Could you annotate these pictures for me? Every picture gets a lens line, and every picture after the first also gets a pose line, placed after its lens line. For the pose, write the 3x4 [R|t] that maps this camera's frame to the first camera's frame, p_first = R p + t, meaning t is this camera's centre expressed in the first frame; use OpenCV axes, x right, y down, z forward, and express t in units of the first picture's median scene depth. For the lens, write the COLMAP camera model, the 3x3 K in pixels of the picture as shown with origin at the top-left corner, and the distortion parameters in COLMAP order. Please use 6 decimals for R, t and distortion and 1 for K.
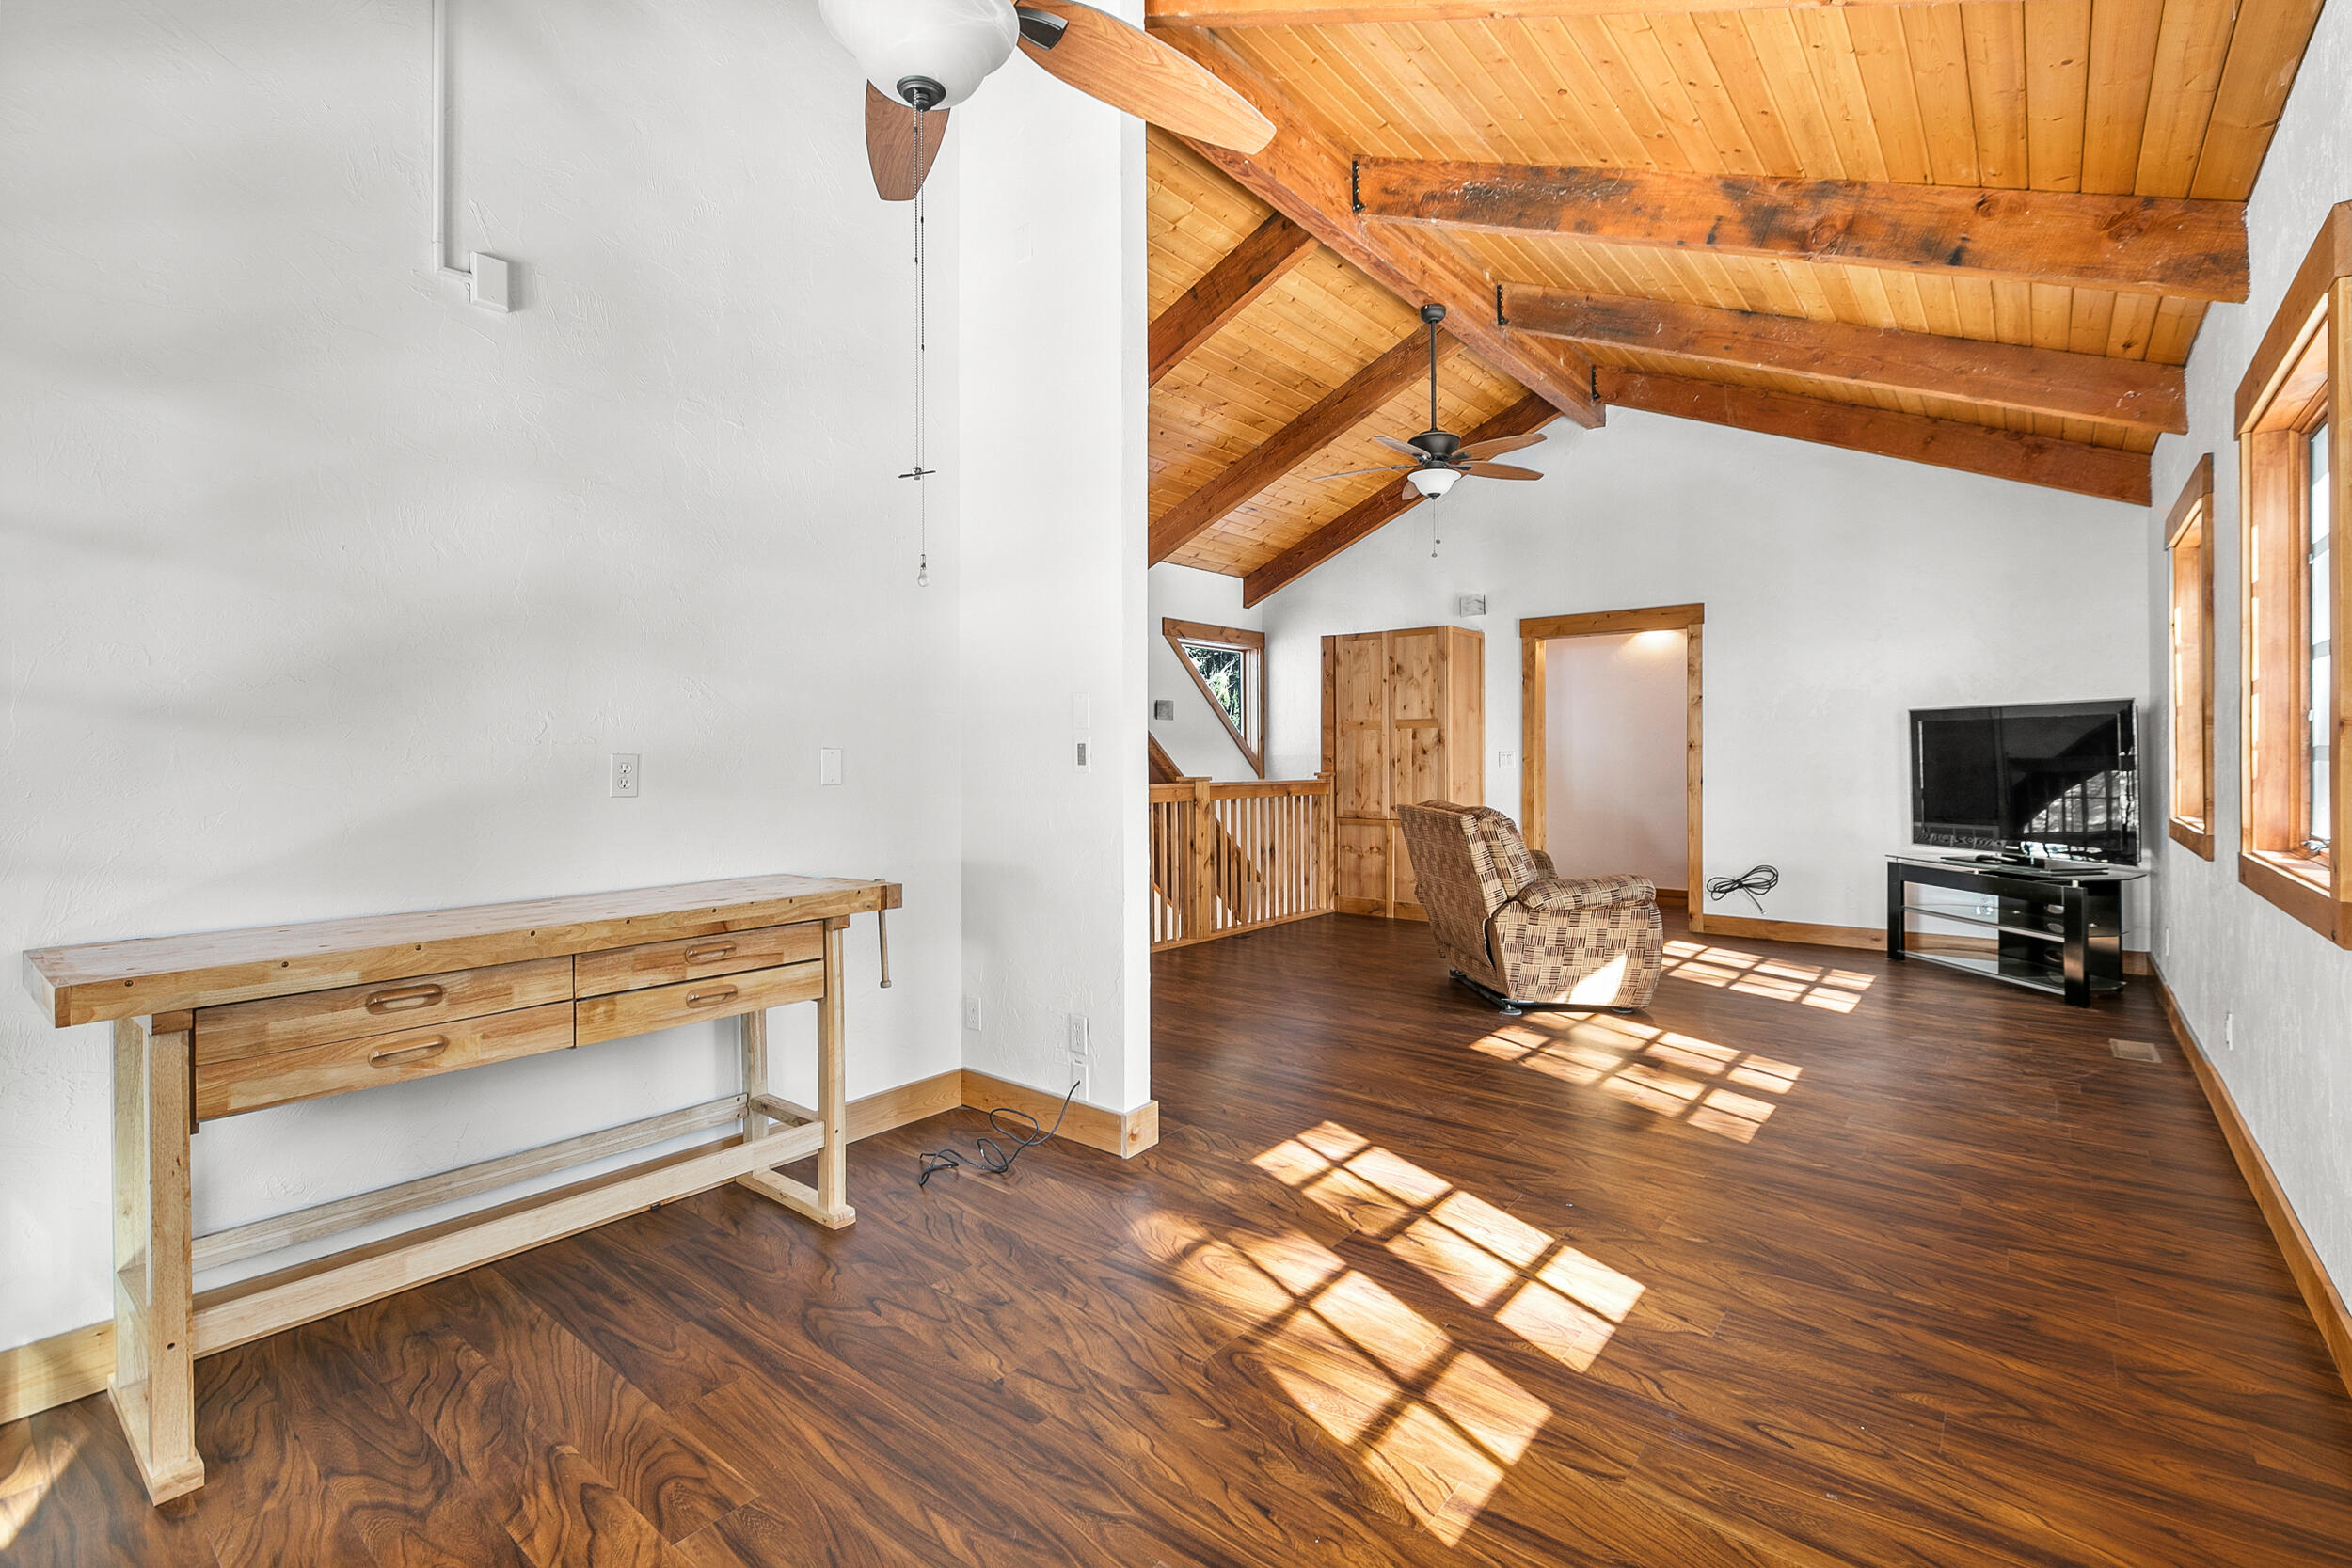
lens RADIAL K [[1069.6, 0, 1184.7], [0, 1069.6, 755.7], [0, 0, 1]] dist [0.001922, 0.000497]
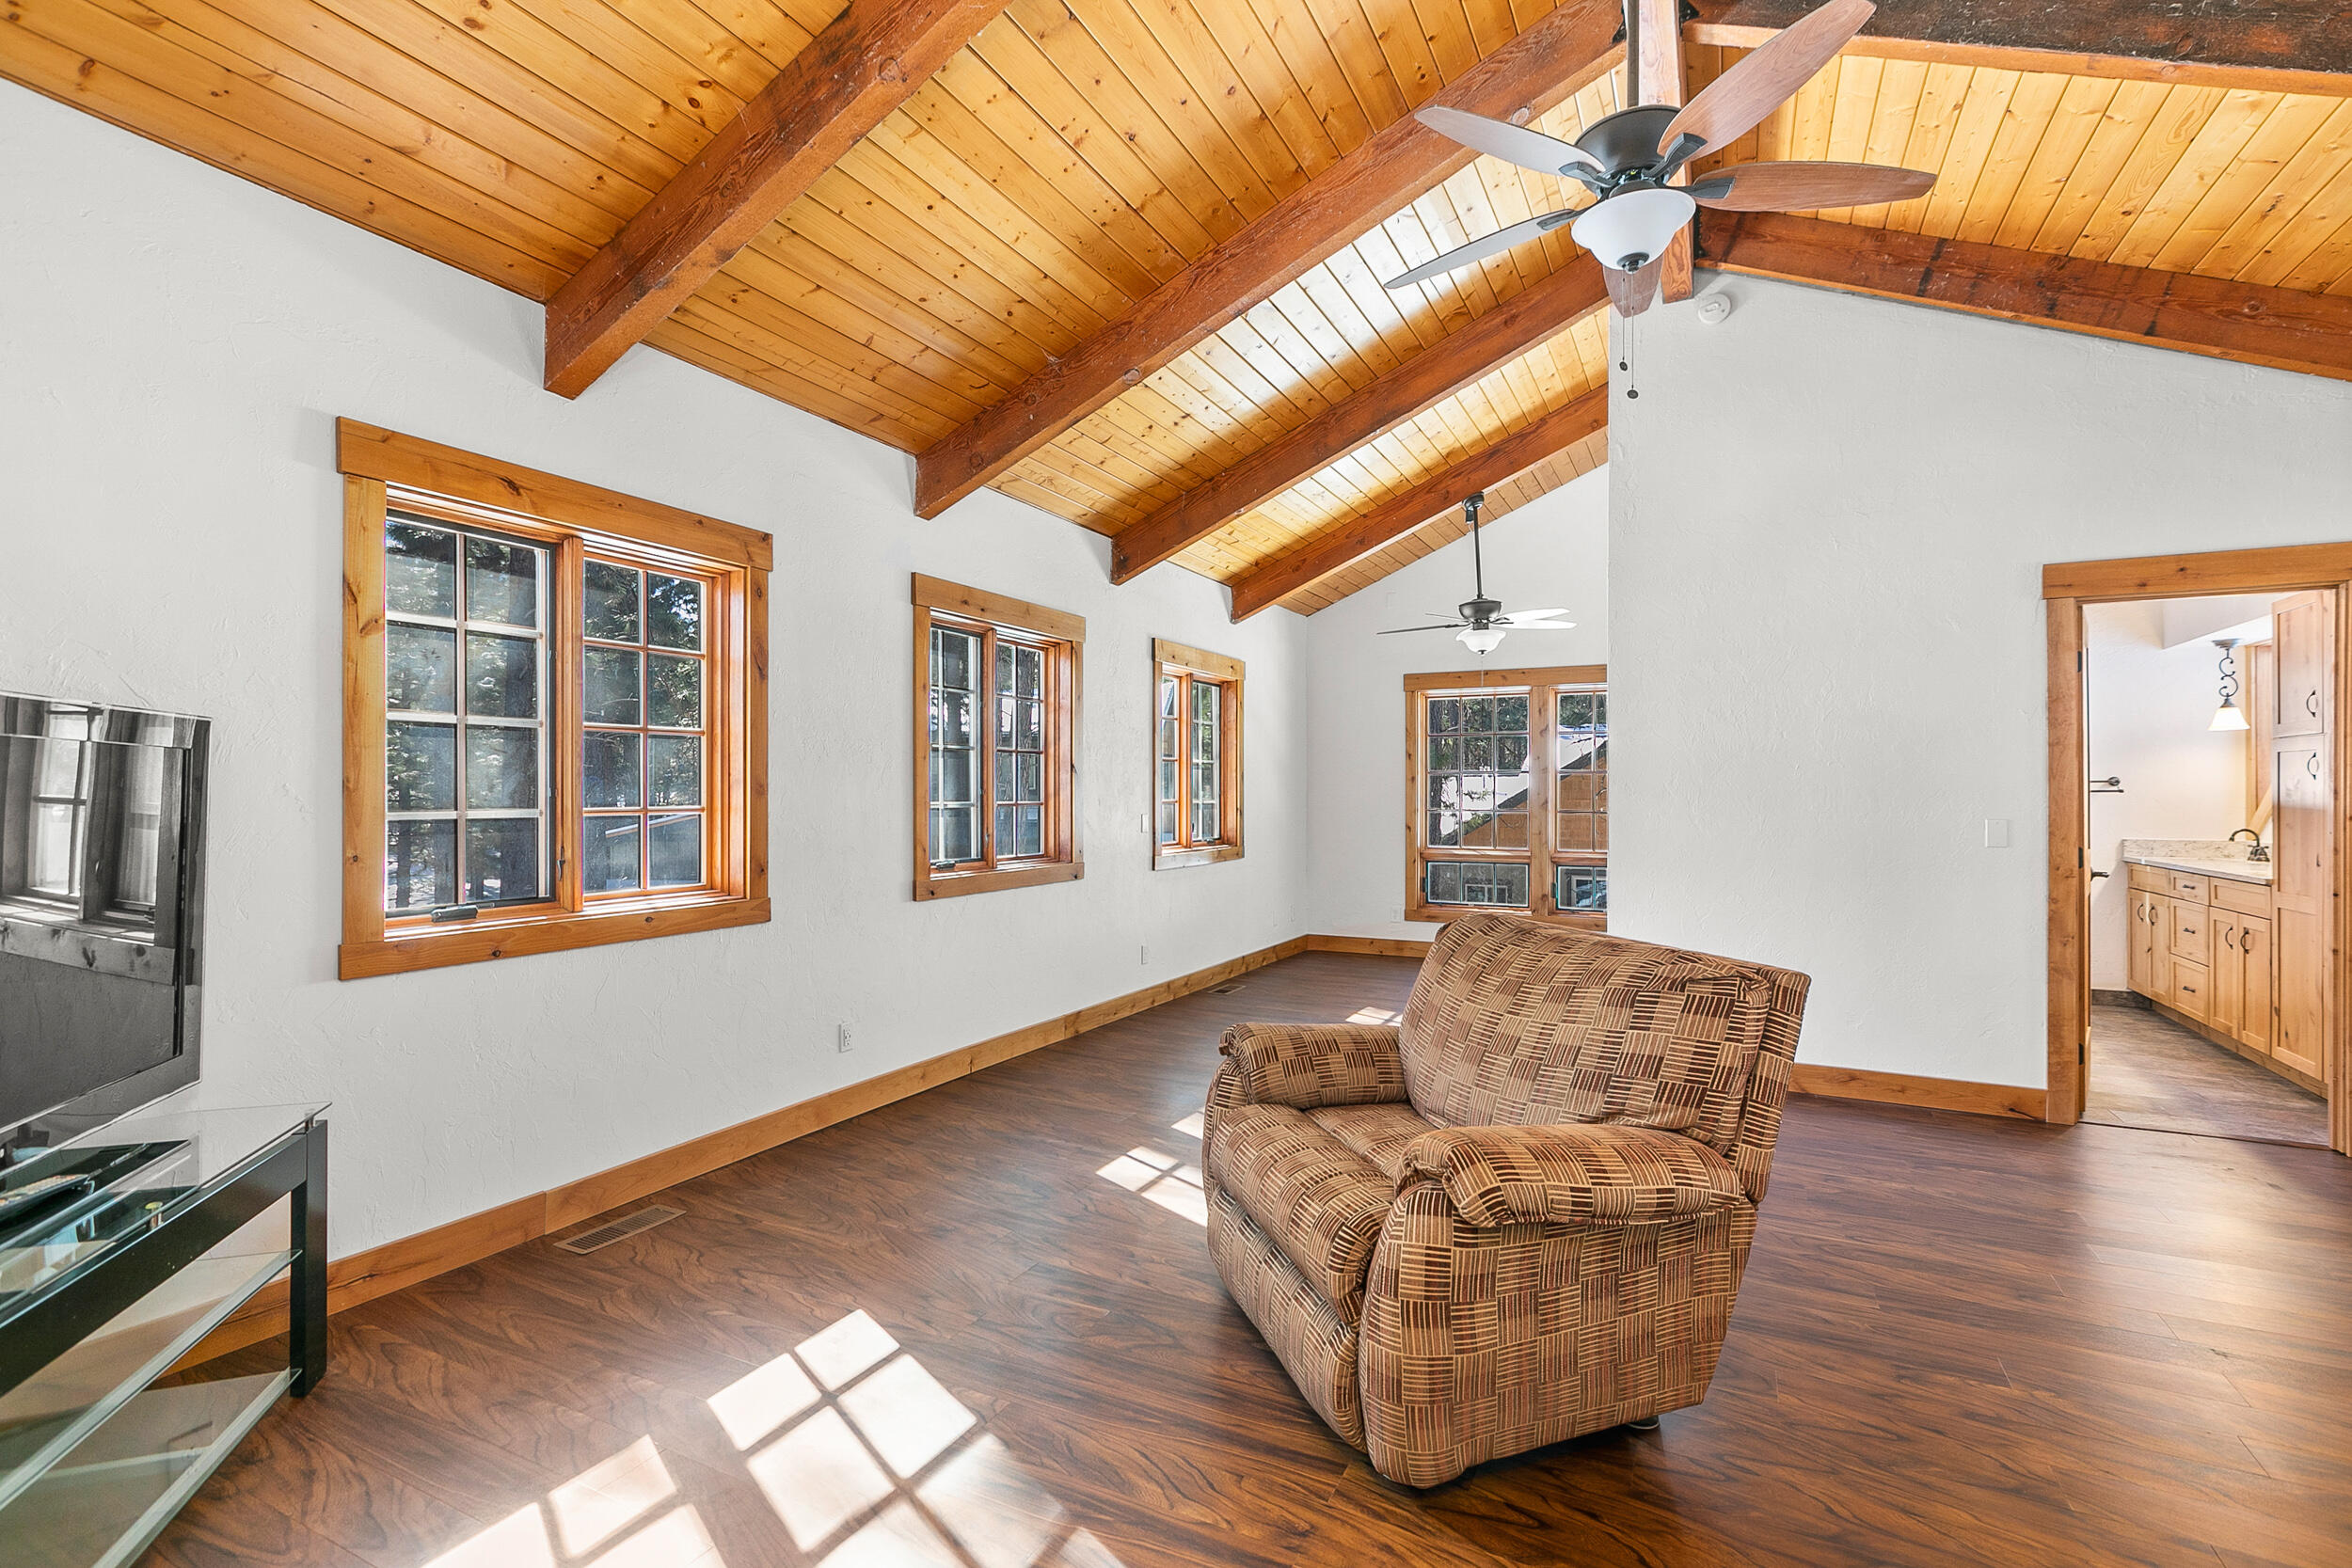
lens RADIAL K [[1054.0, 0, 1191.2], [0, 1054.0, 785.8], [0, 0, 1]] dist [0.002959, -0.000494]
pose [[-0.977522, -0.000010, -0.210833, 0.465604], [0.000953, 0.999990, -0.004464, -0.017822], [0.210830, -0.004565, -0.977512, 1.270313]]
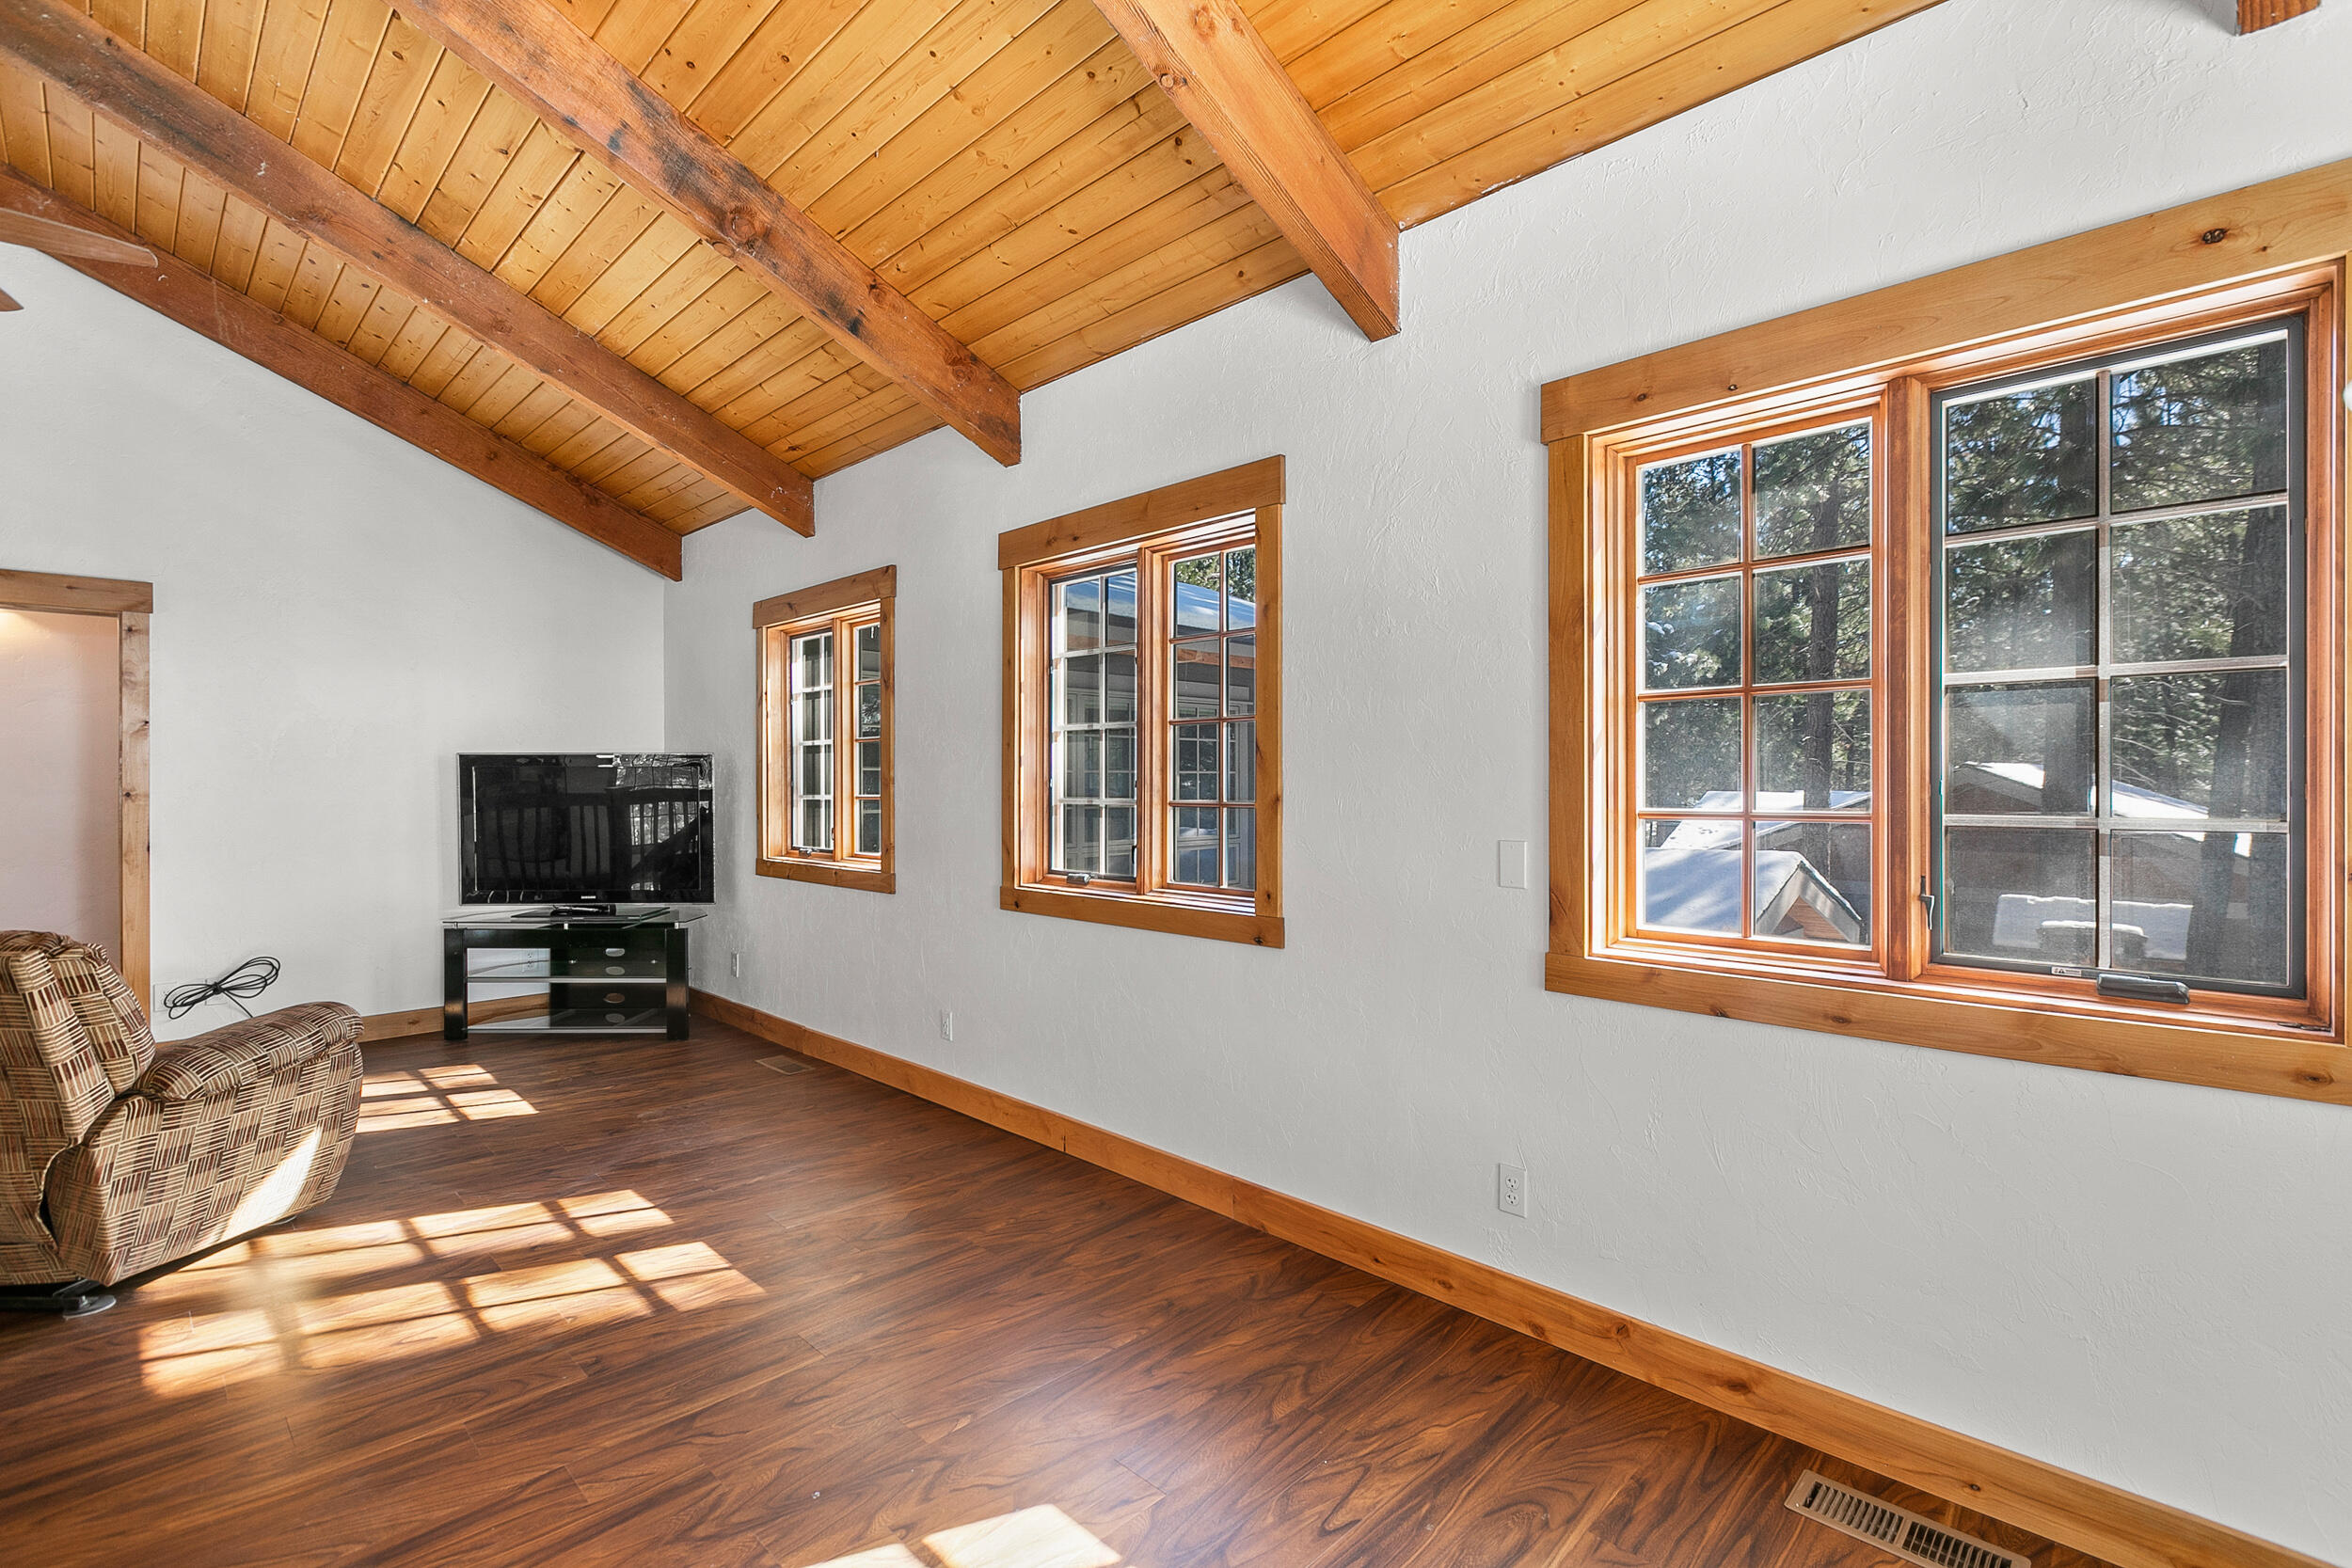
lens RADIAL K [[1054.0, 0, 1191.2], [0, 1054.0, 785.8], [0, 0, 1]] dist [0.002959, -0.000494]
pose [[0.092018, -0.001547, 0.995756, -0.137764], [0.001605, 0.999998, 0.001405, -0.016953], [-0.995756, 0.001469, 0.092020, 0.328600]]
